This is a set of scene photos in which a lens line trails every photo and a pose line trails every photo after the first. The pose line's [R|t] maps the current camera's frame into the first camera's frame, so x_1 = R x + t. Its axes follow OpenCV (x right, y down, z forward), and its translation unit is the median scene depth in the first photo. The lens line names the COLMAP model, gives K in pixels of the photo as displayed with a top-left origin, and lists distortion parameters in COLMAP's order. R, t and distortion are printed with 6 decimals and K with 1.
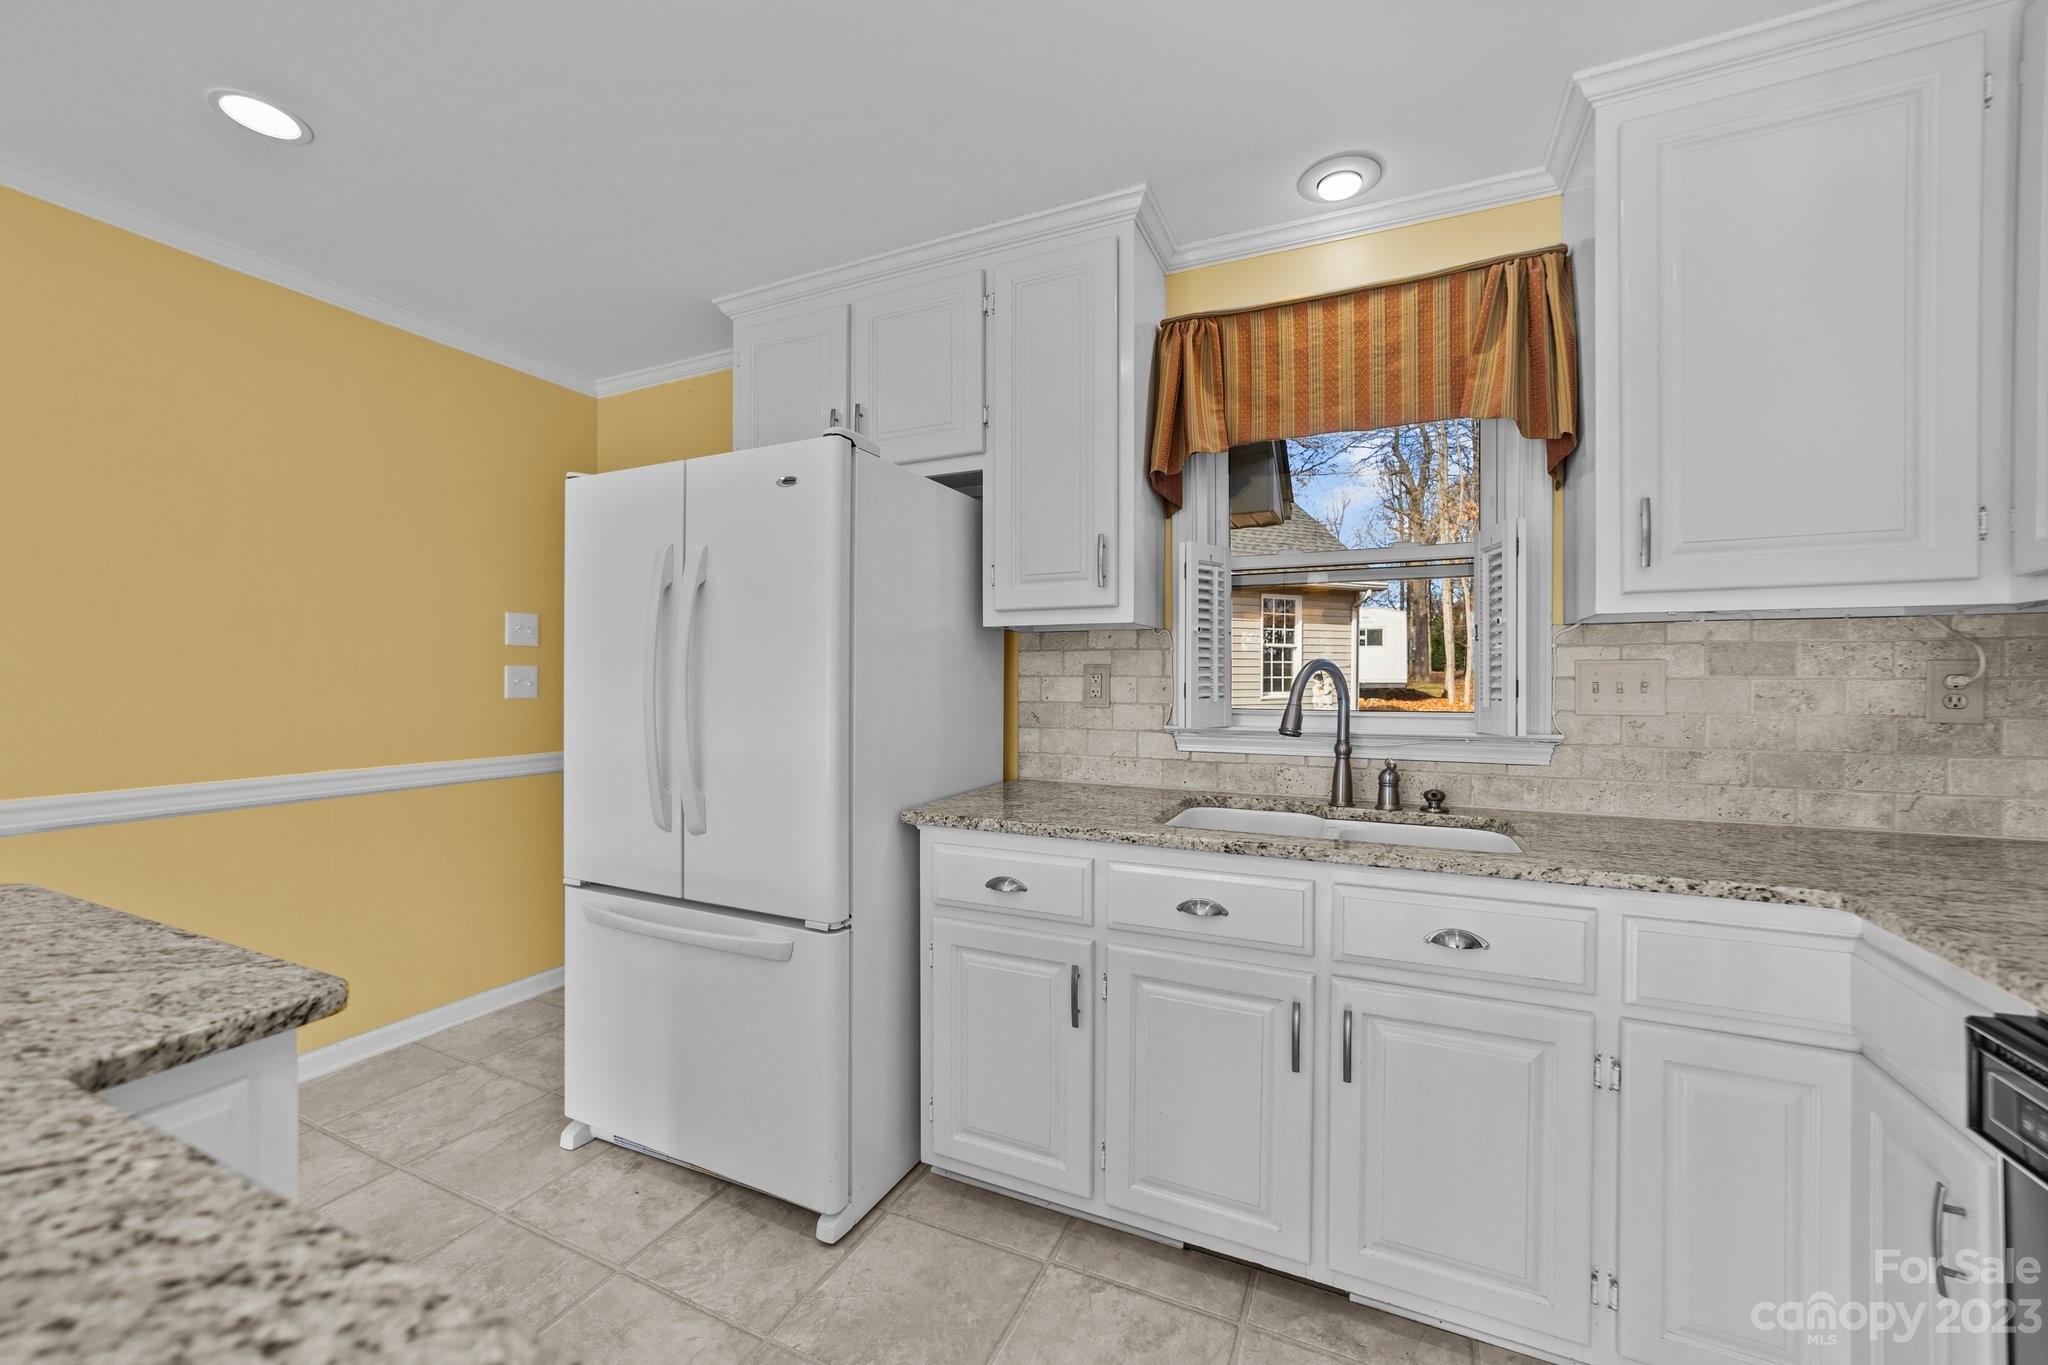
lens RADIAL K [[789.1, 0, 1026.3], [0, 789.1, 683.6], [0, 0, 1]] dist [-0.020066, 0.010169]
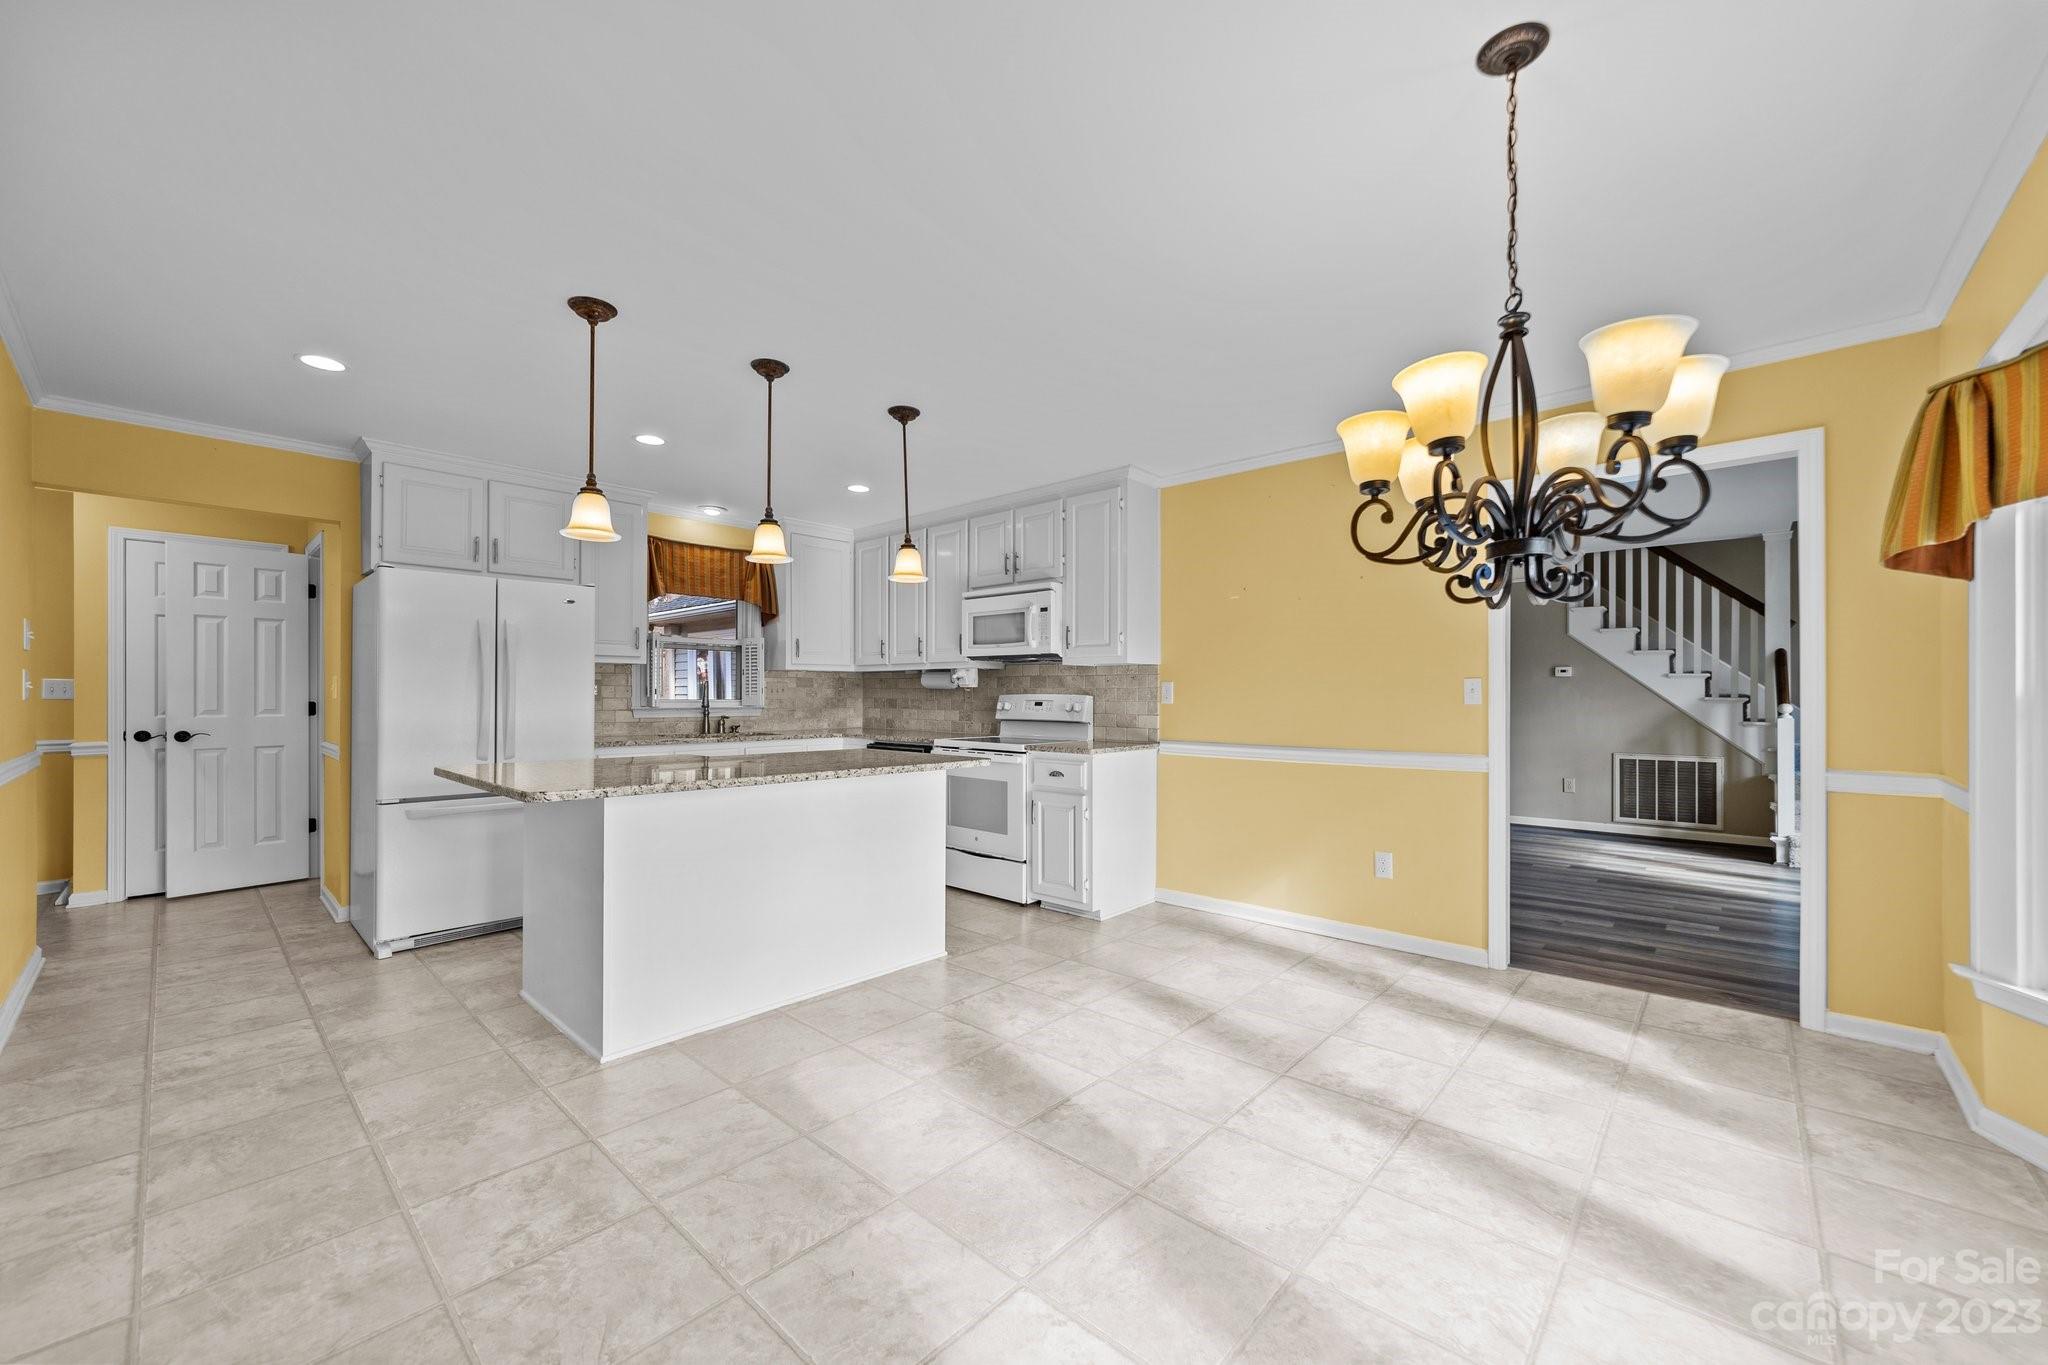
lens RADIAL K [[796.2, 0, 1030.7], [0, 796.2, 695.1], [0, 0, 1]] dist [-0.017556, 0.010804]
pose [[0.302321, -0.001480, 0.953205, -1.957676], [0.002934, 0.999996, 0.000622, 0.023406], [-0.953202, 0.002609, 0.302324, -0.943284]]
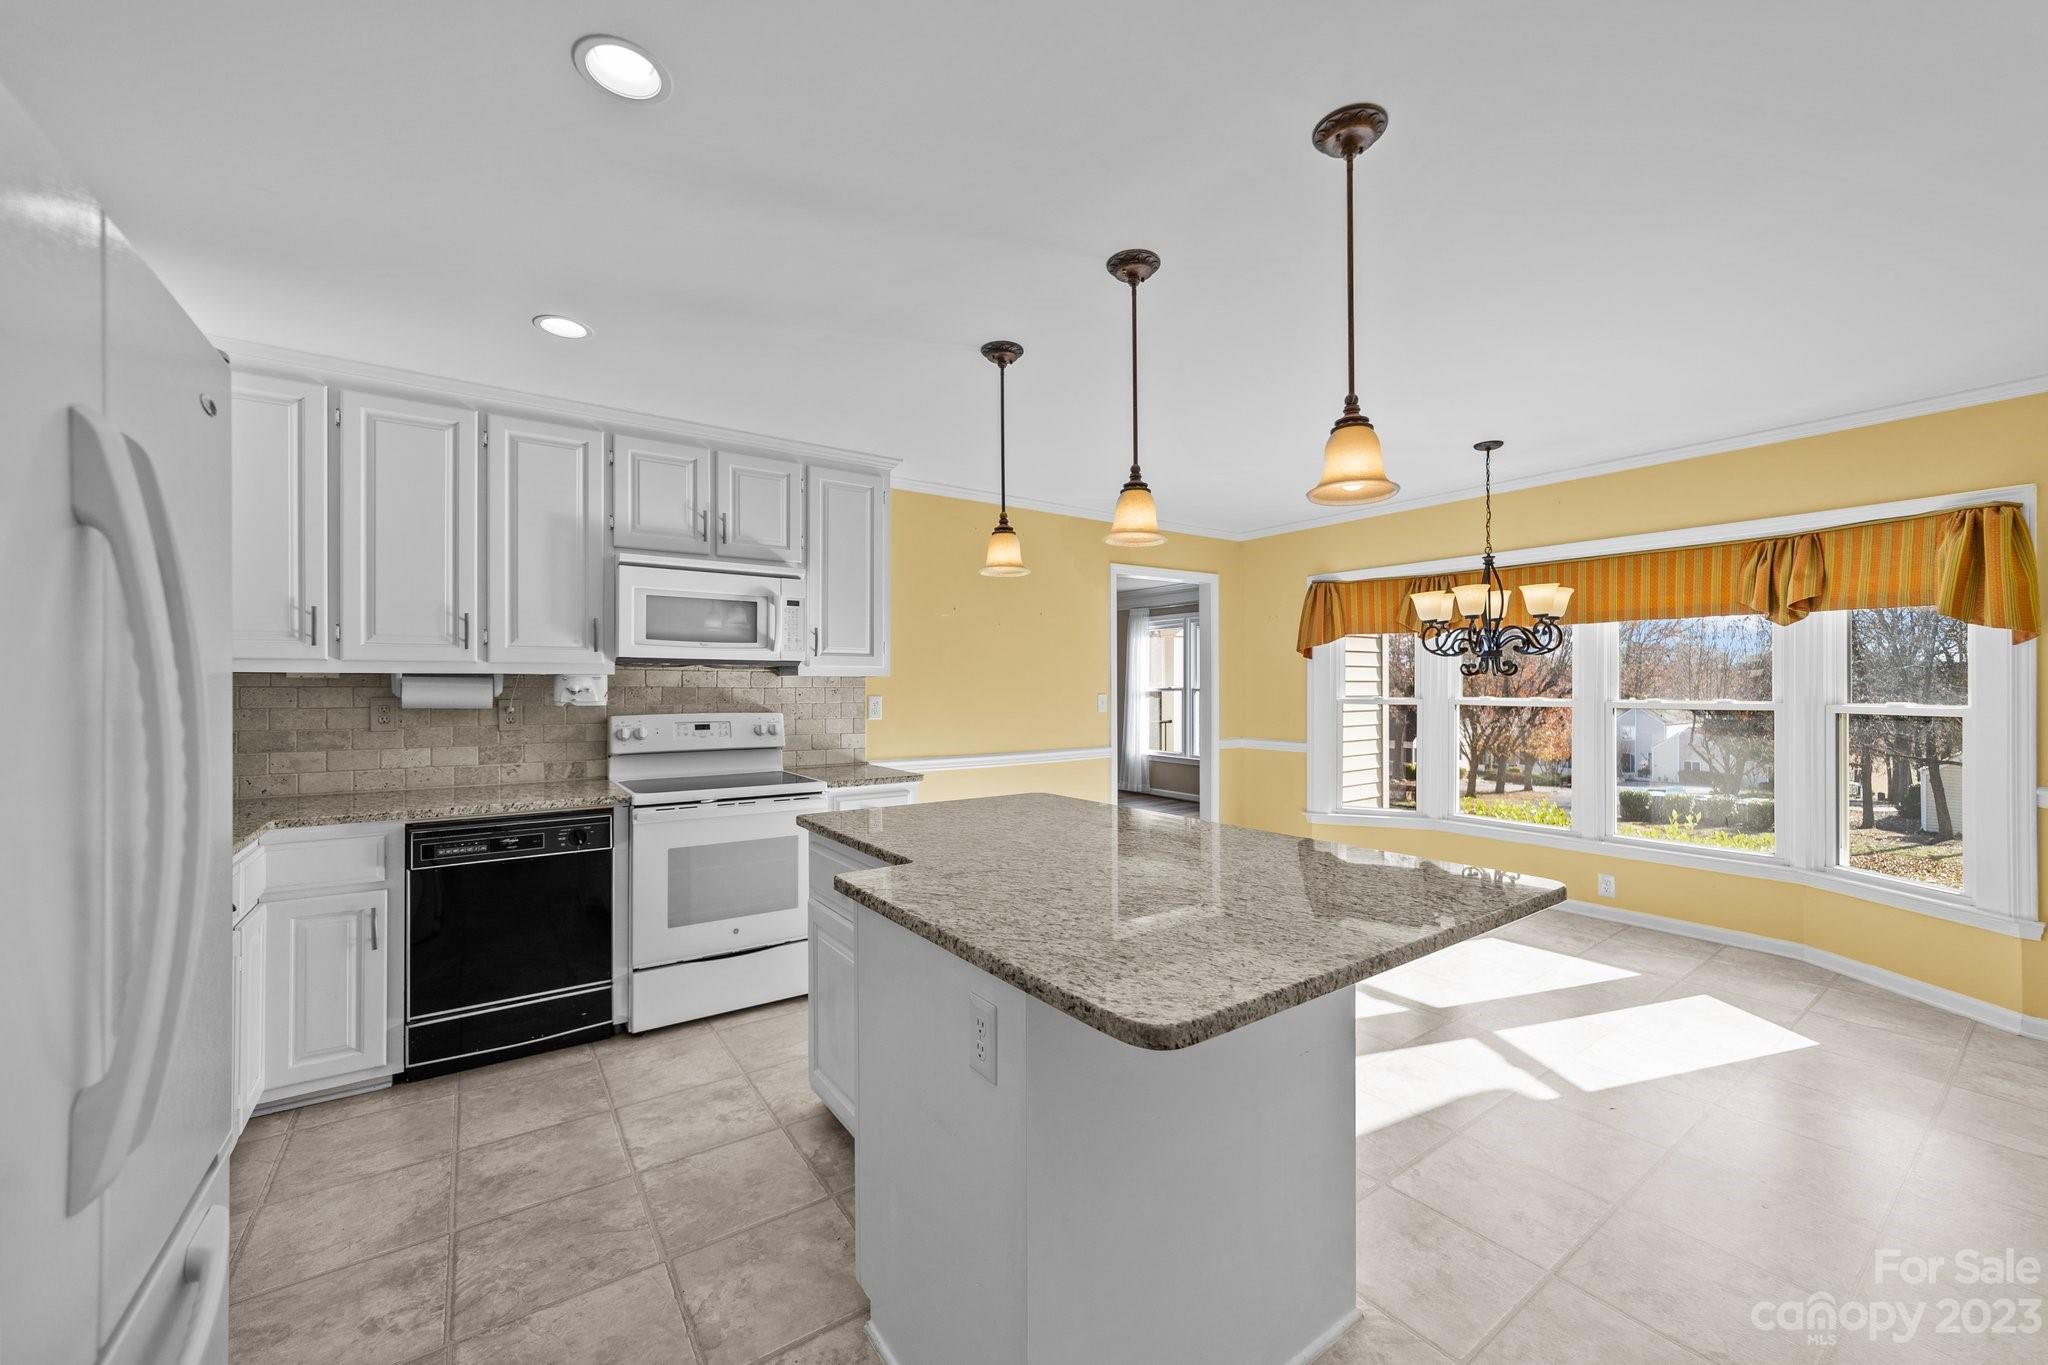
lens RADIAL K [[789.0, 0, 1026.0], [0, 789.0, 690.2], [0, 0, 1]] dist [-0.017951, 0.009800]
pose [[-0.866079, -0.004475, 0.499887, -1.004606], [0.000457, 0.999952, 0.009744, -0.051833], [-0.499907, 0.008668, -0.866036, 1.091478]]
